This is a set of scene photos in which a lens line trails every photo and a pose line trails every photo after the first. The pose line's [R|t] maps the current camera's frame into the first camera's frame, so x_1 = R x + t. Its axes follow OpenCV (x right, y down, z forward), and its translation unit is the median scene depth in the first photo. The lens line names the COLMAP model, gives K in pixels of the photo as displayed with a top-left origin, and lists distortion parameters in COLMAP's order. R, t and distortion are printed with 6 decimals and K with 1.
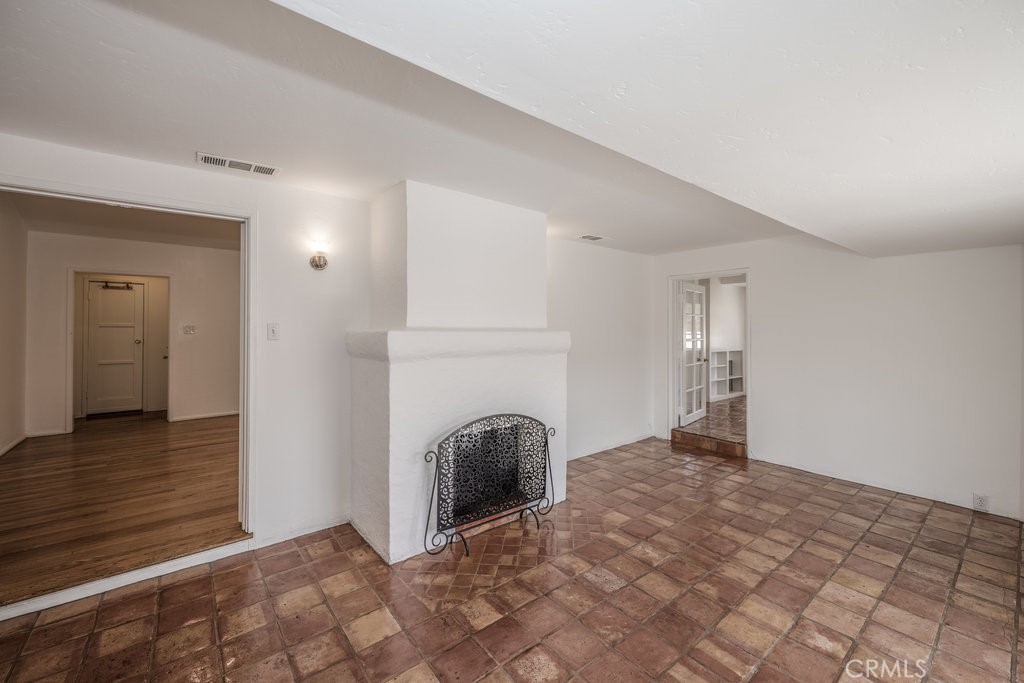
lens RADIAL K [[414.5, 0, 519.9], [0, 414.5, 326.0], [0, 0, 1]] dist [-0.000037, 0.000189]
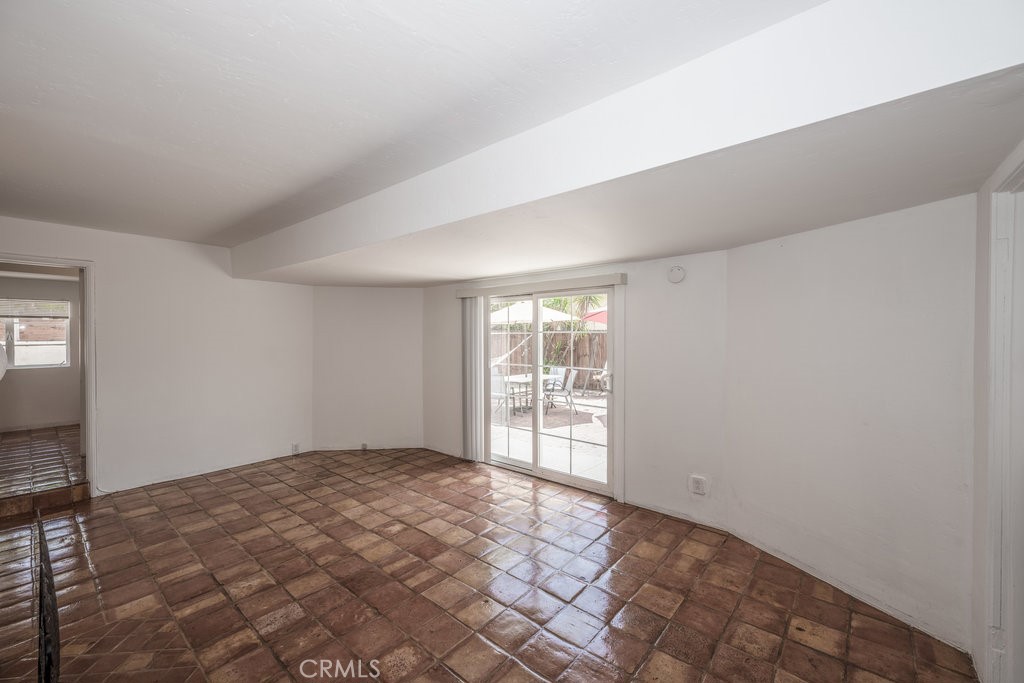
lens RADIAL K [[412.0, 0, 516.4], [0, 412.0, 333.5], [0, 0, 1]] dist [-0.000403, -0.000124]
pose [[-0.192434, 0.005910, 0.981292, -0.676505], [-0.005262, 0.999961, -0.007054, 0.004035], [-0.981296, -0.006521, -0.192395, 0.600183]]
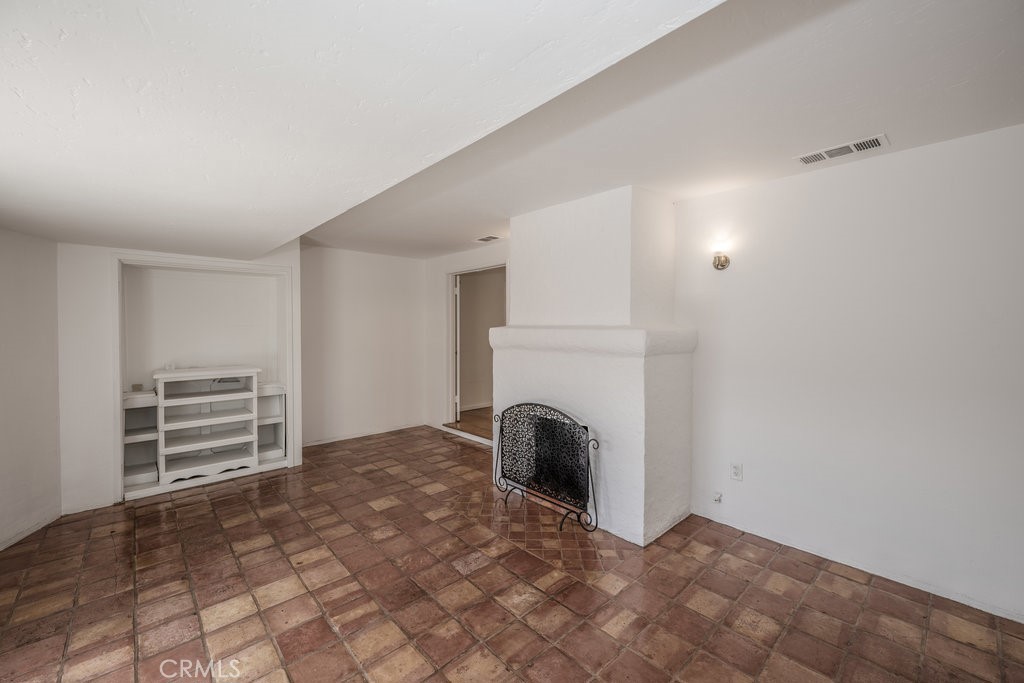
lens RADIAL K [[412.0, 0, 516.4], [0, 412.0, 333.5], [0, 0, 1]] dist [-0.000403, -0.000124]
pose [[0.069950, 0.013234, -0.997463, 1.113017], [0.008252, 0.999870, 0.013844, 0.010235], [0.997516, -0.009199, 0.069832, 0.928336]]
